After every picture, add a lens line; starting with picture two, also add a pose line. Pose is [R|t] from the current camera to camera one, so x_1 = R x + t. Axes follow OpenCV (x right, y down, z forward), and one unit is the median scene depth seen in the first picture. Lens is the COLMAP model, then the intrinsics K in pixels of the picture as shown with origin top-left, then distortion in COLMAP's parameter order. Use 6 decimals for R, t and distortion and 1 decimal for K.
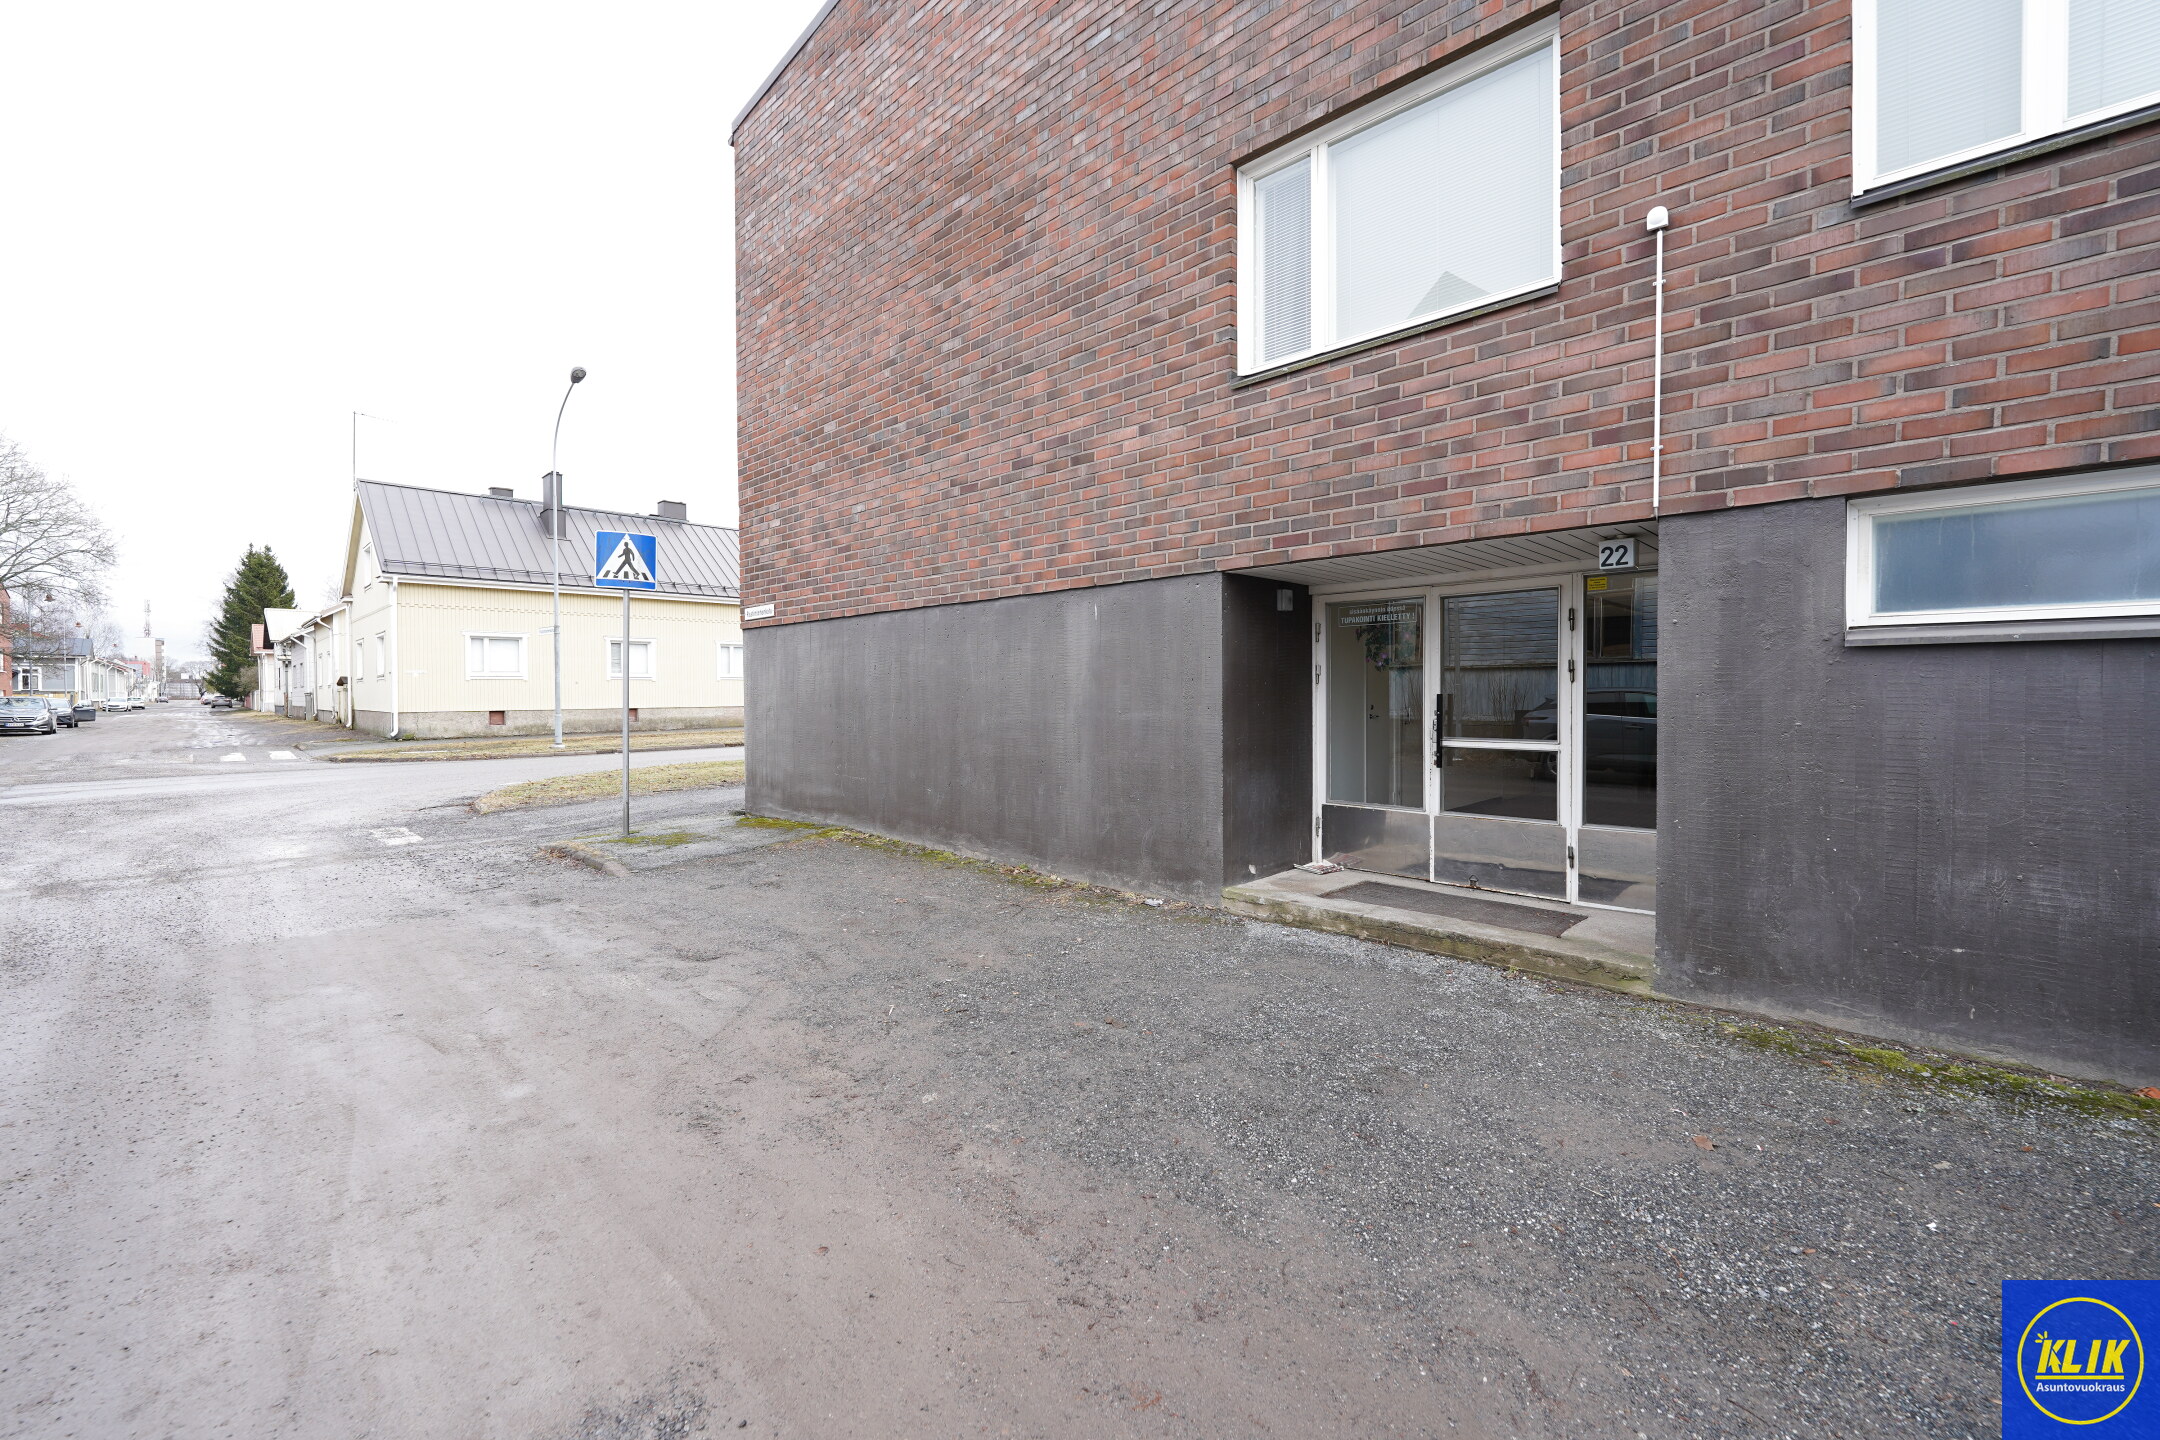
lens RADIAL K [[872.9, 0, 1083.3], [0, 872.9, 712.6], [0, 0, 1]] dist [-0.009461, -0.000609]
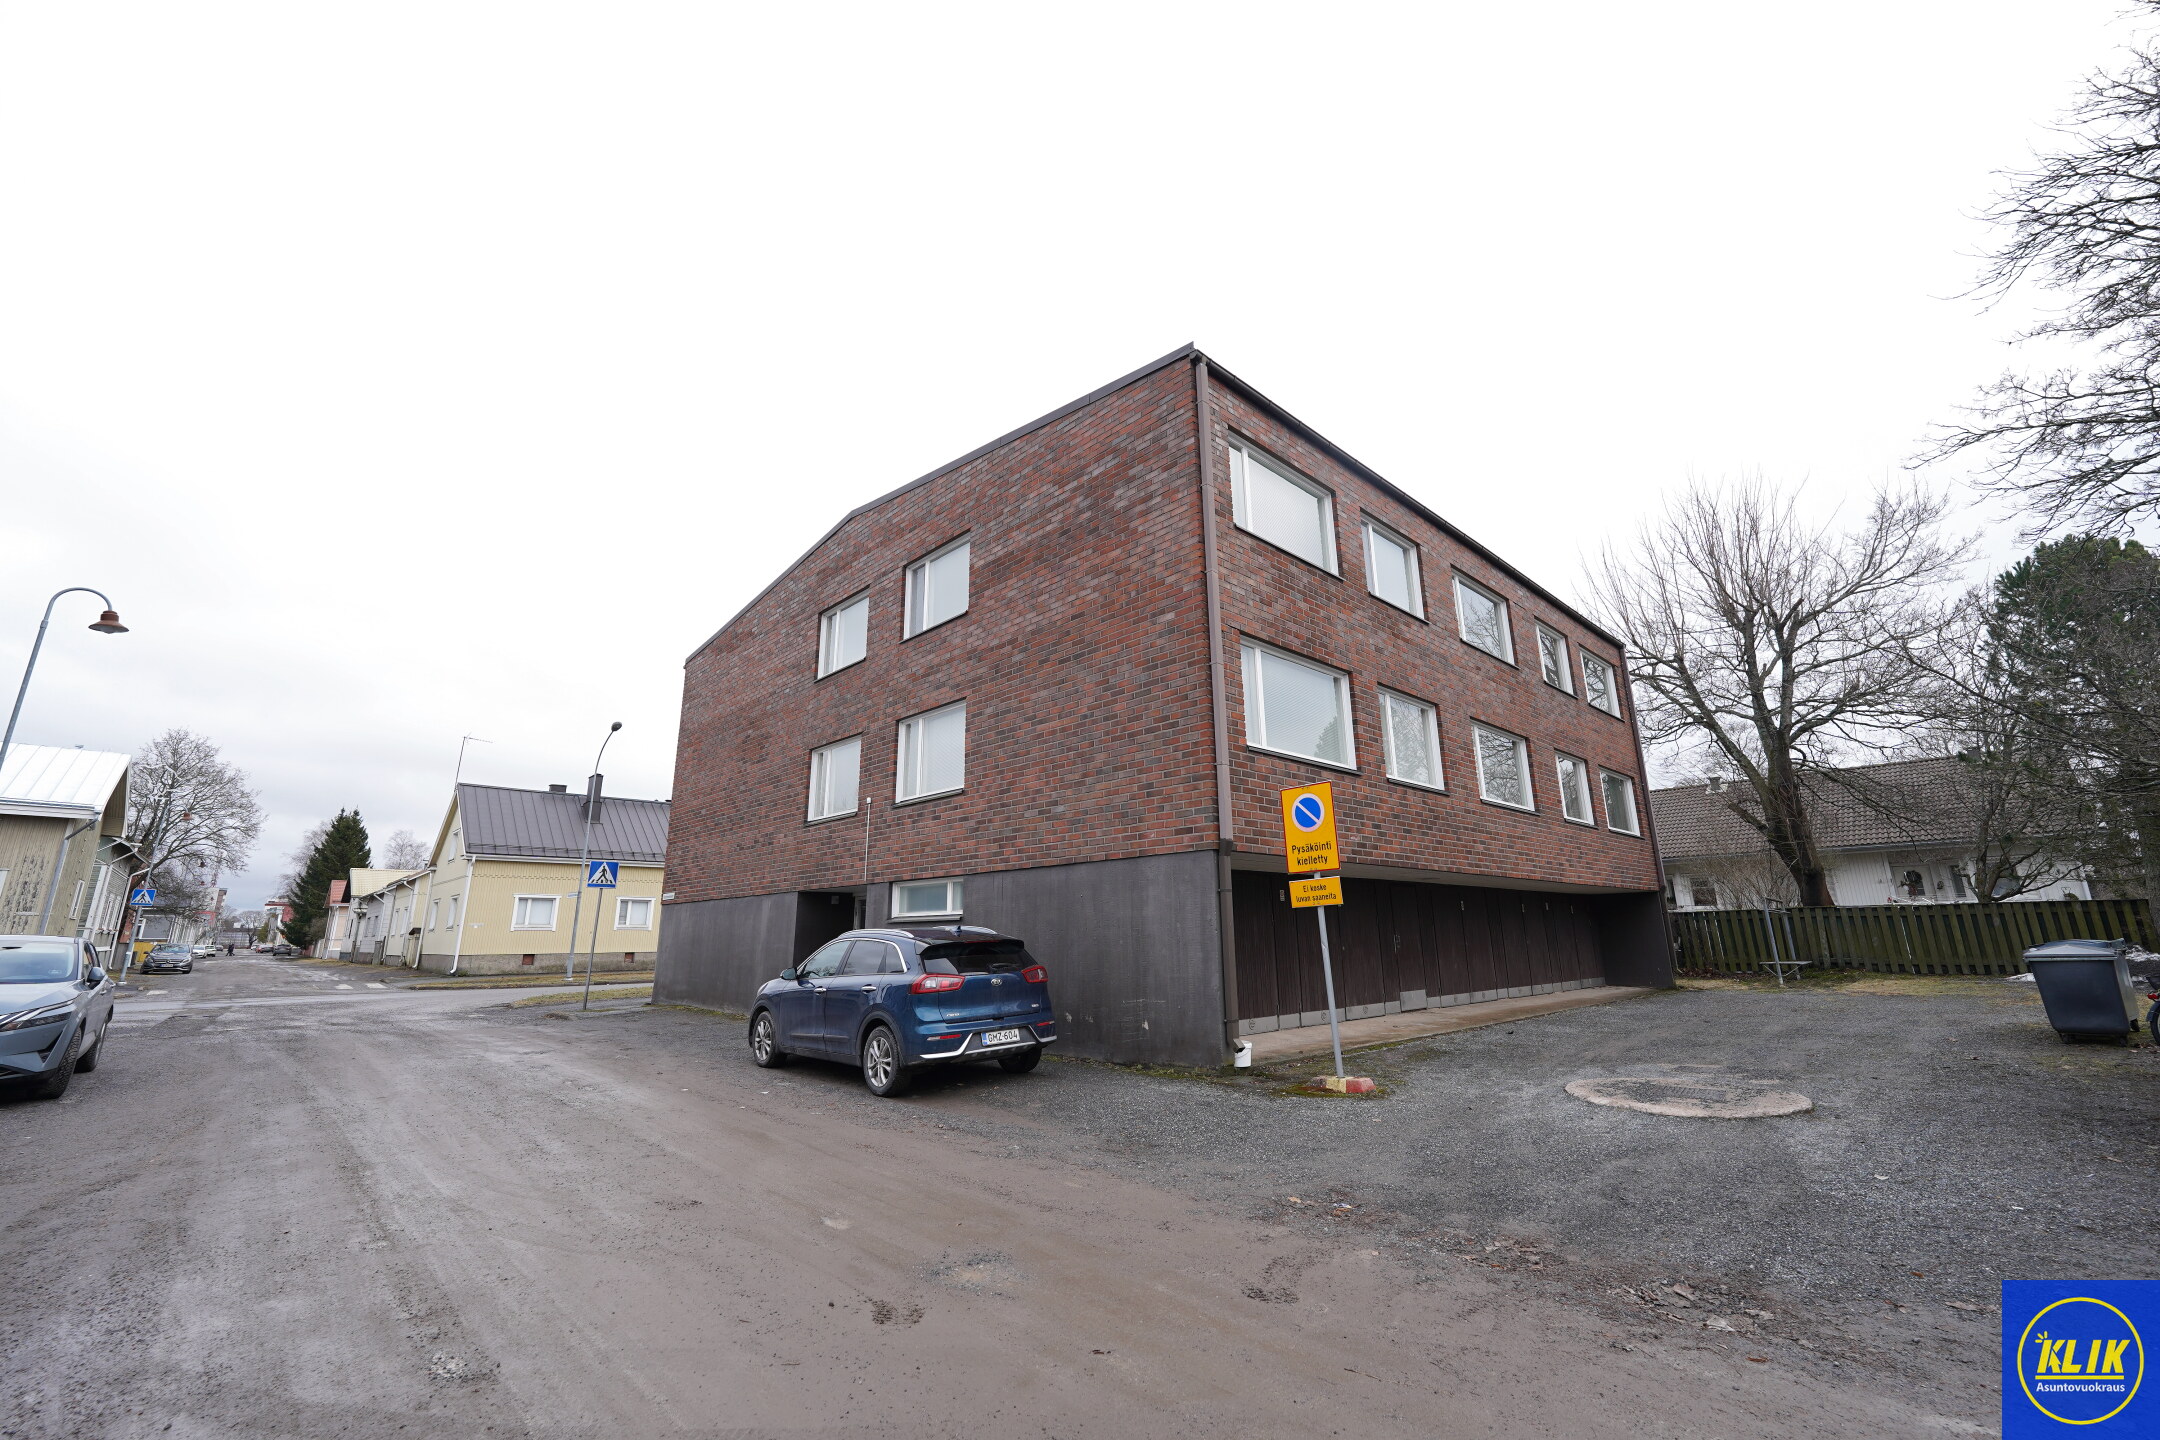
lens RADIAL K [[872.9, 0, 1080.4], [0, 872.9, 710.9], [0, 0, 1]] dist [-0.009461, -0.000609]
pose [[0.999095, -0.016002, -0.039410, 0.281634], [0.004524, 0.961255, -0.275622, 0.012890], [0.042294, 0.275194, 0.960458, -0.425697]]
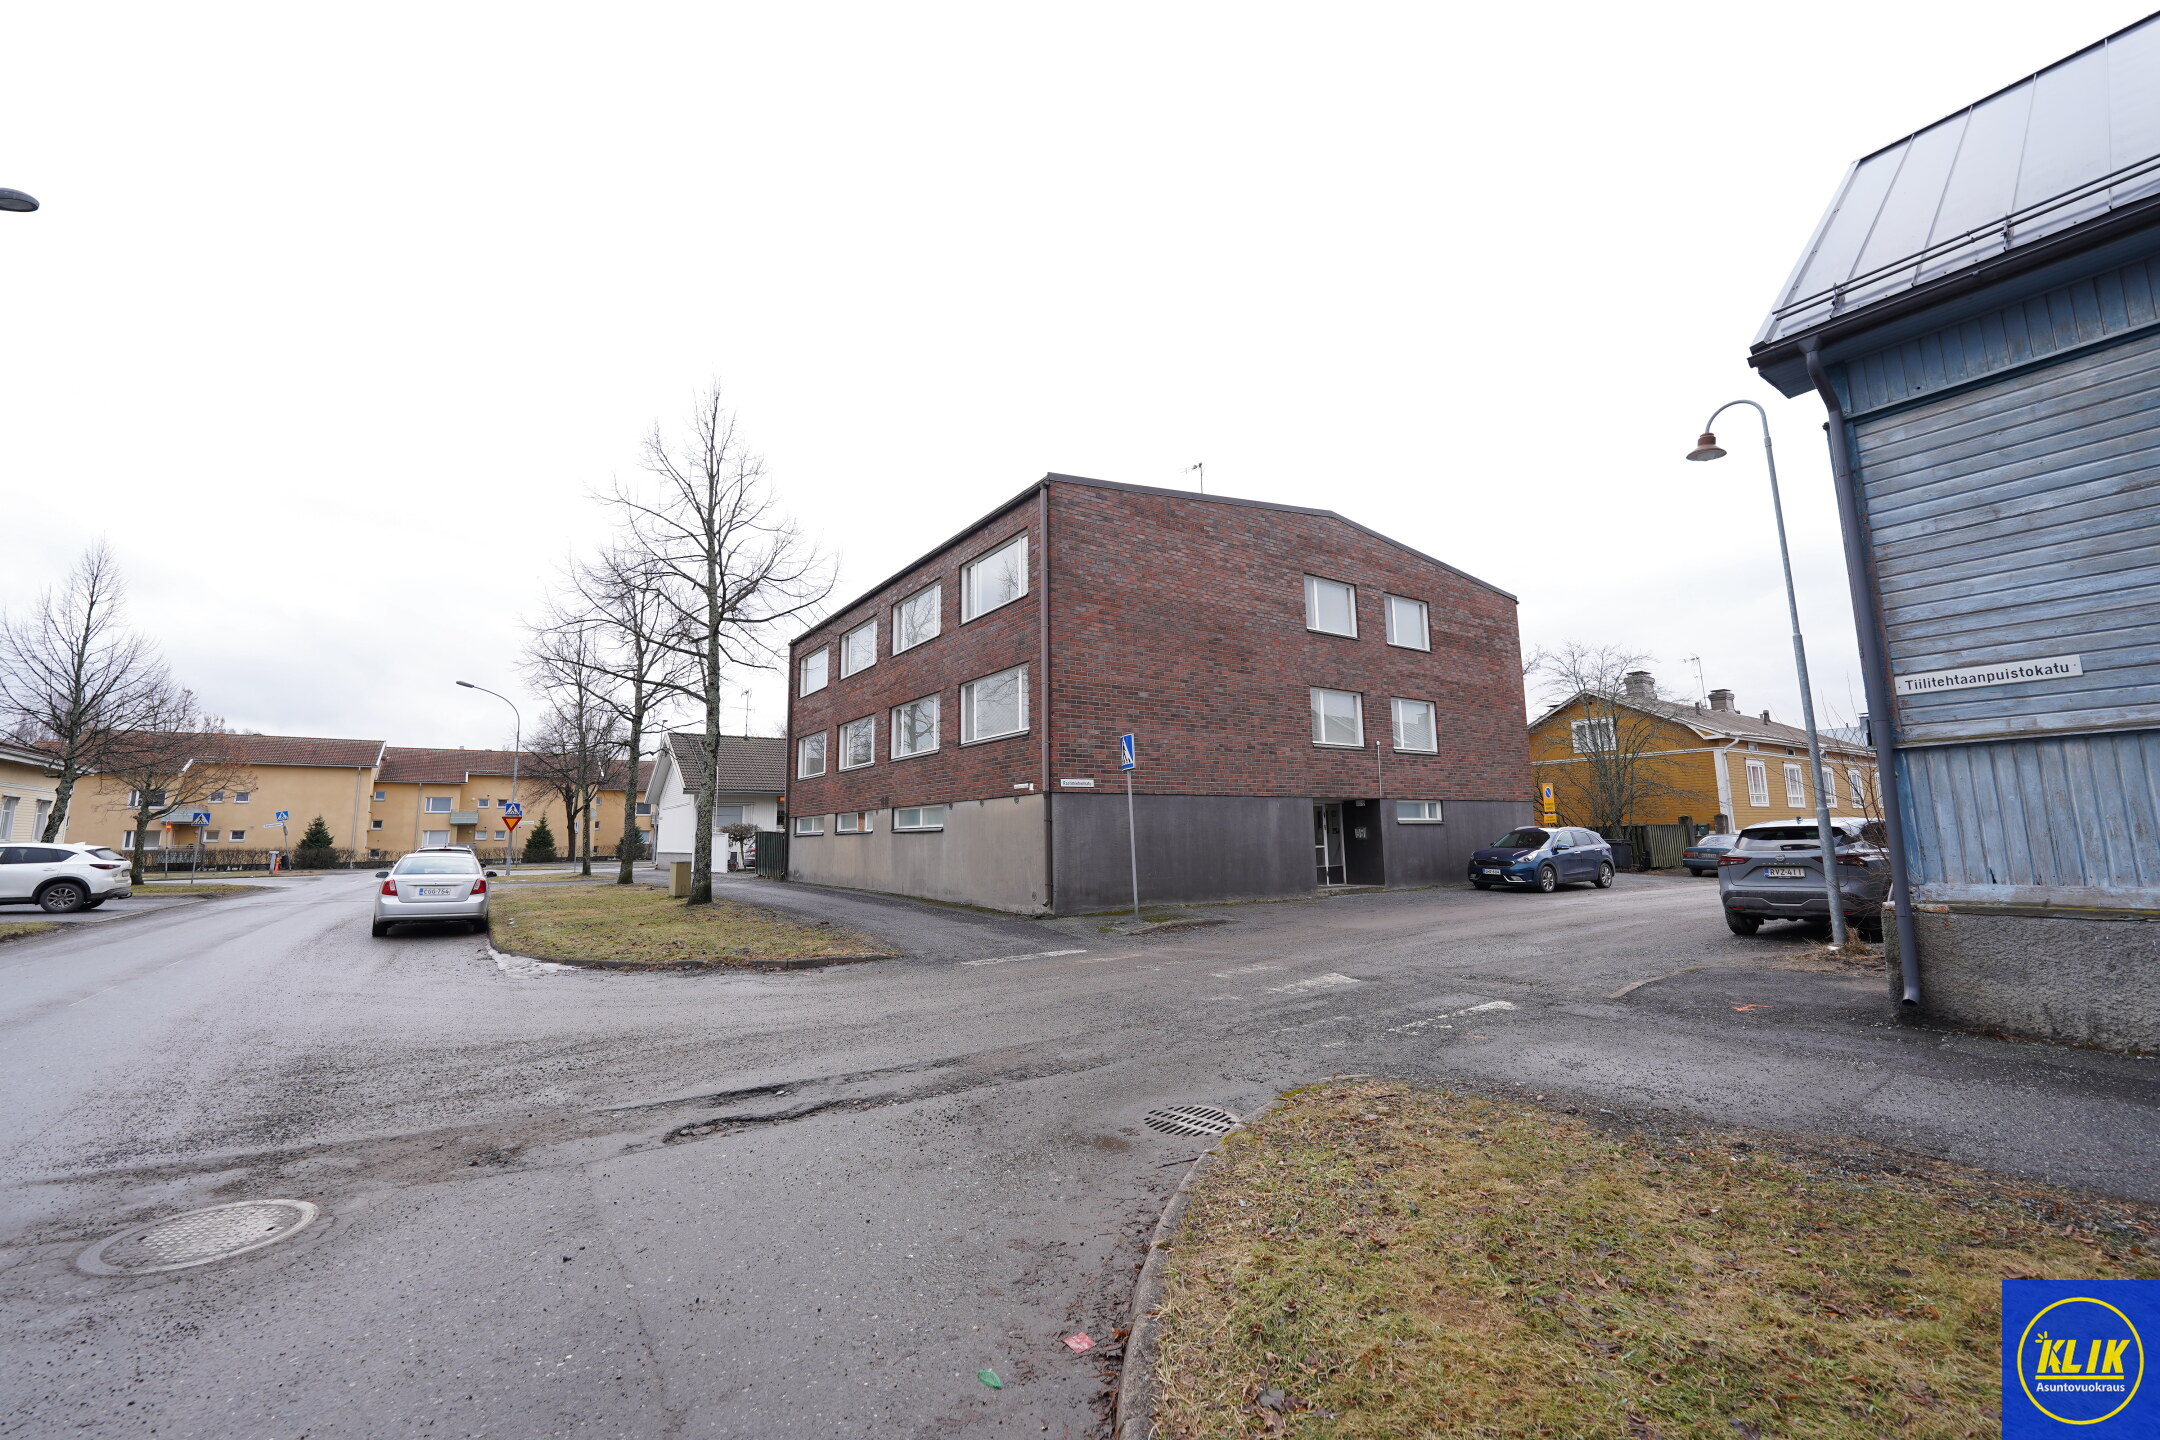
lens RADIAL K [[872.9, 0, 1077.8], [0, 872.9, 716.5], [0, 0, 1]] dist [-0.009461, -0.000609]
pose [[0.200723, 0.143256, 0.969117, -0.829058], [0.040738, 0.987174, -0.154363, 0.004513], [-0.978801, 0.070464, 0.192312, 0.294871]]
